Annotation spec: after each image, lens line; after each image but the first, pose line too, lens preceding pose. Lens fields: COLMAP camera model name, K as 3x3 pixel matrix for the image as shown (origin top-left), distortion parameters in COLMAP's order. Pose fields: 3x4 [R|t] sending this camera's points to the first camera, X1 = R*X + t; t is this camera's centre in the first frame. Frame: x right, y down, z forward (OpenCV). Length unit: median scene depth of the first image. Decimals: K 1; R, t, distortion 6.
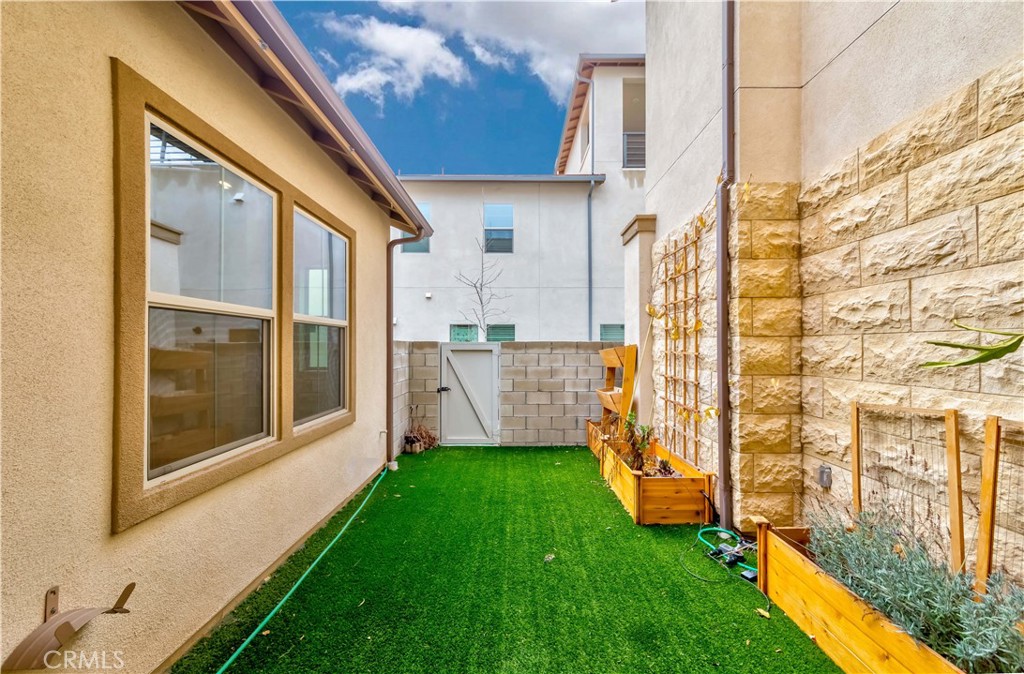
lens RADIAL K [[373.5, 0, 514.6], [0, 373.5, 343.9], [0, 0, 1]] dist [-0.001220, 0.002598]
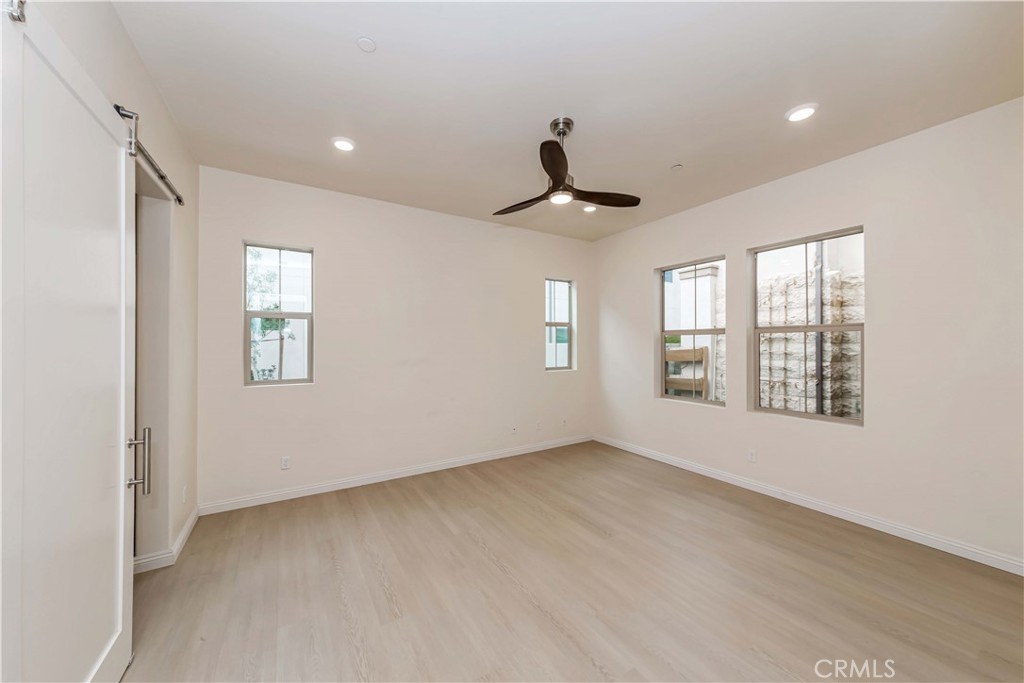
lens RADIAL K [[368.7, 0, 514.4], [0, 368.7, 343.8], [0, 0, 1]] dist [-0.001187, -0.000006]
pose [[0.849441, 0.003124, 0.527675, -1.928688], [-0.004239, 0.999991, 0.000903, -0.010979], [-0.527667, -0.003004, 0.849446, 0.190405]]
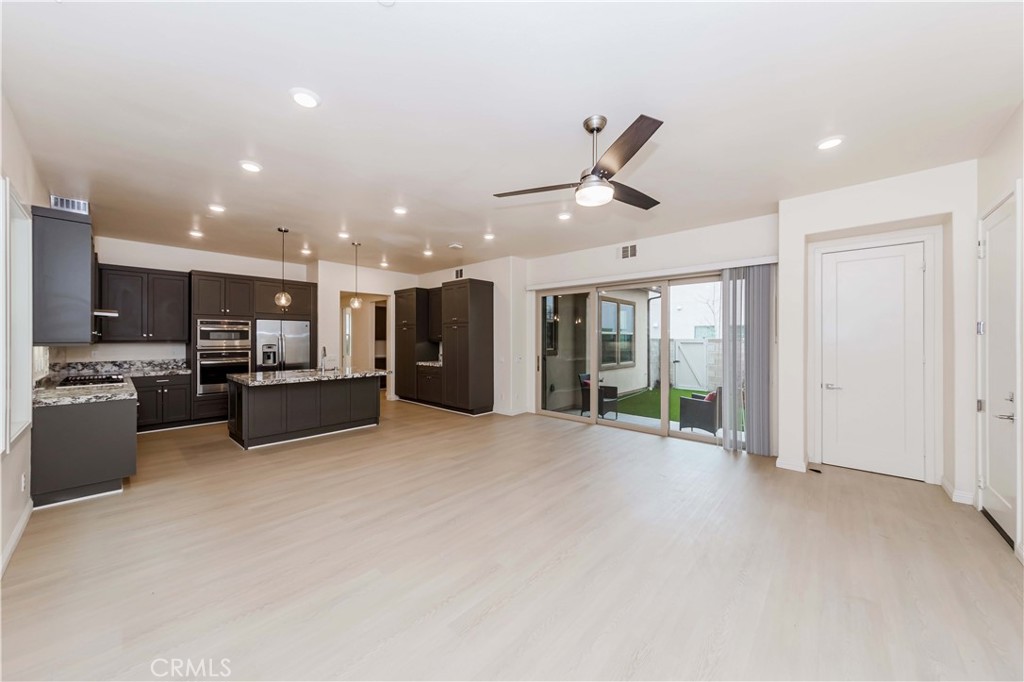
lens RADIAL K [[363.2, 0, 490.4], [0, 363.2, 338.7], [0, 0, 1]] dist [0.000191, -0.000148]
pose [[0.721042, 0.000704, -0.692890, 0.942210], [0.002531, 0.999990, 0.003651, -0.031259], [0.692886, -0.004386, 0.721034, -2.389537]]
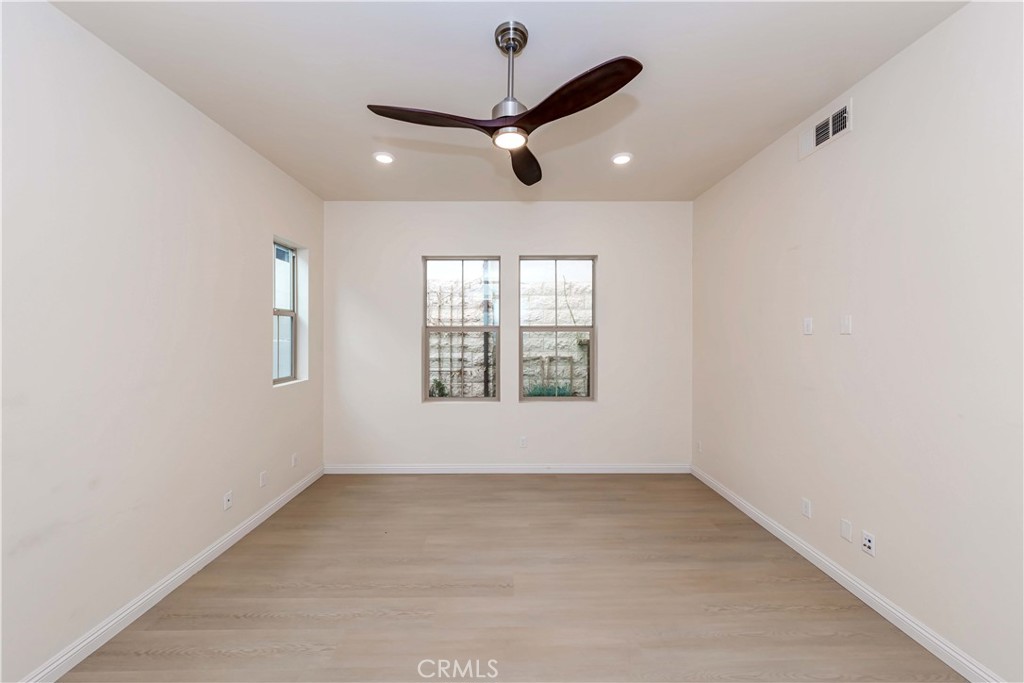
lens RADIAL K [[371.3, 0, 510.1], [0, 371.3, 336.9], [0, 0, 1]] dist [0.000599, 0.000076]
pose [[-0.015200, -0.003603, 0.999878, -1.981630], [-0.005638, 0.999978, 0.003518, -0.035911], [-0.999869, -0.005584, -0.015220, 0.904958]]
